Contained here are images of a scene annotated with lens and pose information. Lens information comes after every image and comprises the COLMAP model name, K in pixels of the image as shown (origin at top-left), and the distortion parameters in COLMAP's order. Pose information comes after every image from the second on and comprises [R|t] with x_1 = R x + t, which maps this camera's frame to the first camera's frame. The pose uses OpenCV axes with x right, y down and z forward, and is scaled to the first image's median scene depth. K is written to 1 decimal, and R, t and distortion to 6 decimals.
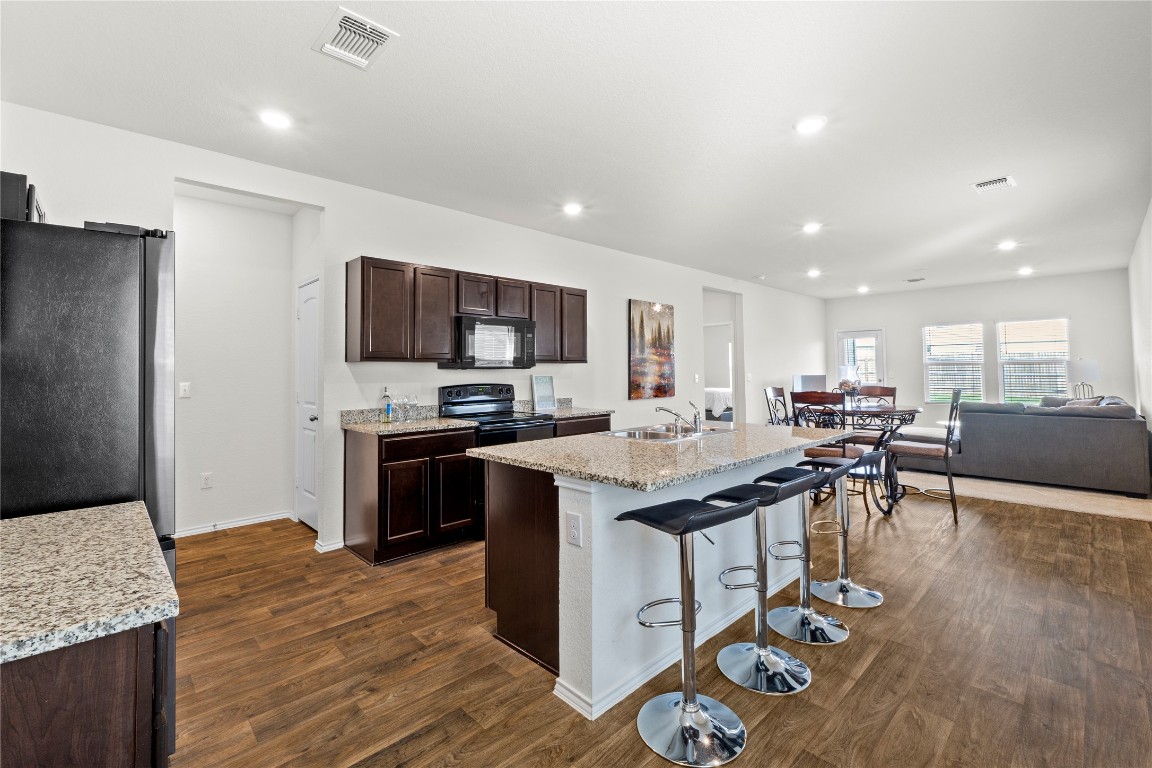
lens RADIAL K [[490.0, 0, 585.3], [0, 490.0, 366.7], [0, 0, 1]] dist [-0.001347, -0.001112]
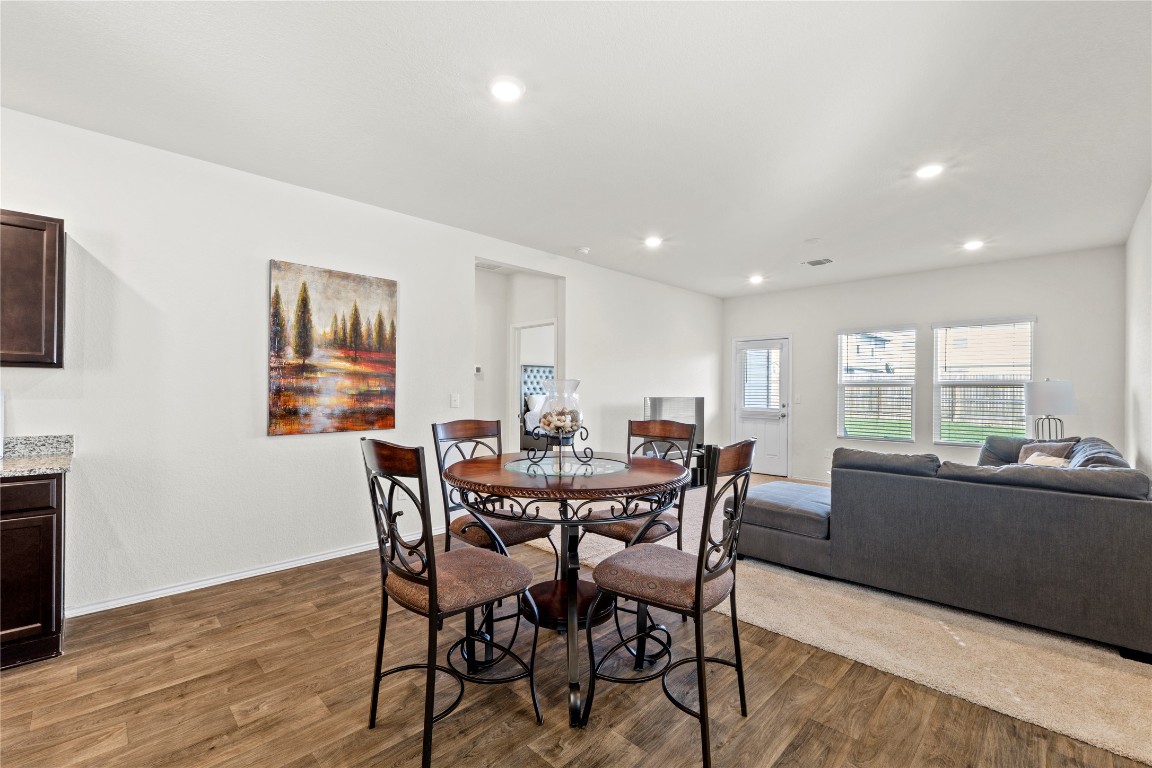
lens RADIAL K [[490.0, 0, 576.1], [0, 490.0, 387.8], [0, 0, 1]] dist [-0.001347, -0.001112]
pose [[0.999702, 0.016138, 0.018326, 0.264958], [-0.016292, 0.999833, 0.008317, 0.000142], [-0.018189, -0.008613, 0.999797, 0.253006]]
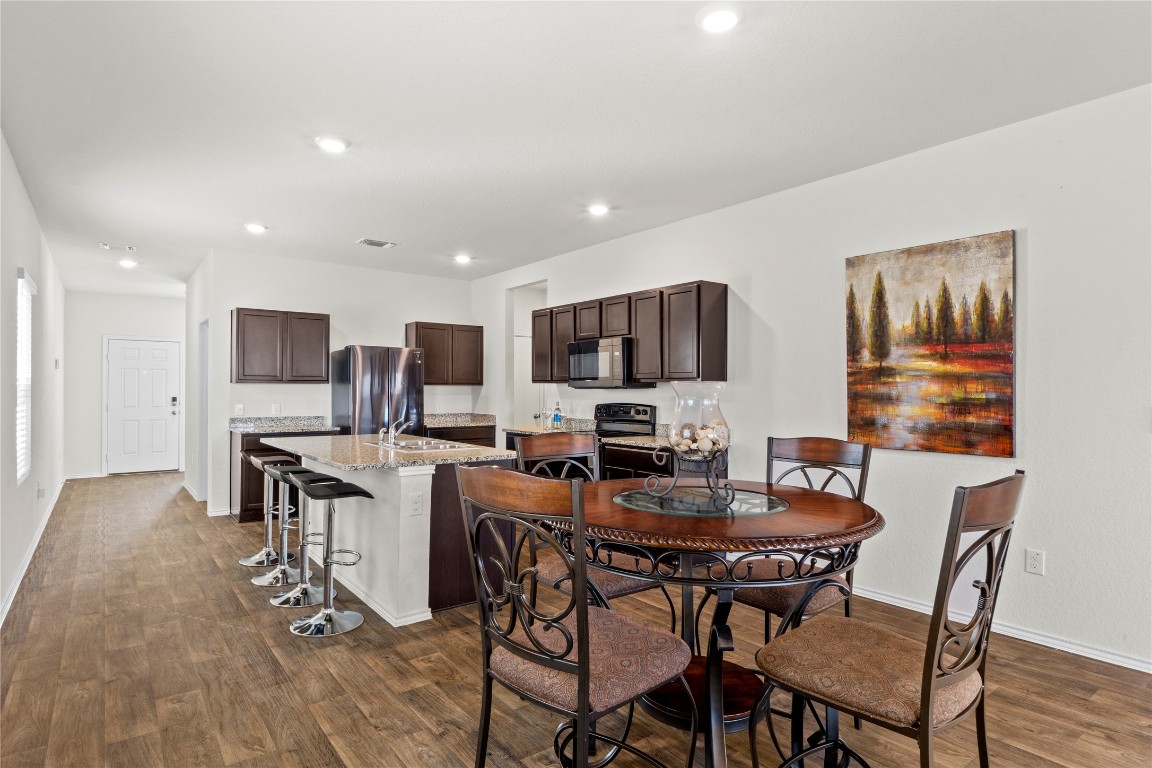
lens RADIAL K [[617.4, 0, 559.3], [0, 617.4, 384.6], [0, 0, 1]] dist [0.001666, 0.001390]
pose [[-0.119119, -0.002227, -0.992877, 1.058229], [0.007260, 0.999969, -0.003114, -0.001034], [0.992853, -0.007579, -0.119099, 1.012339]]
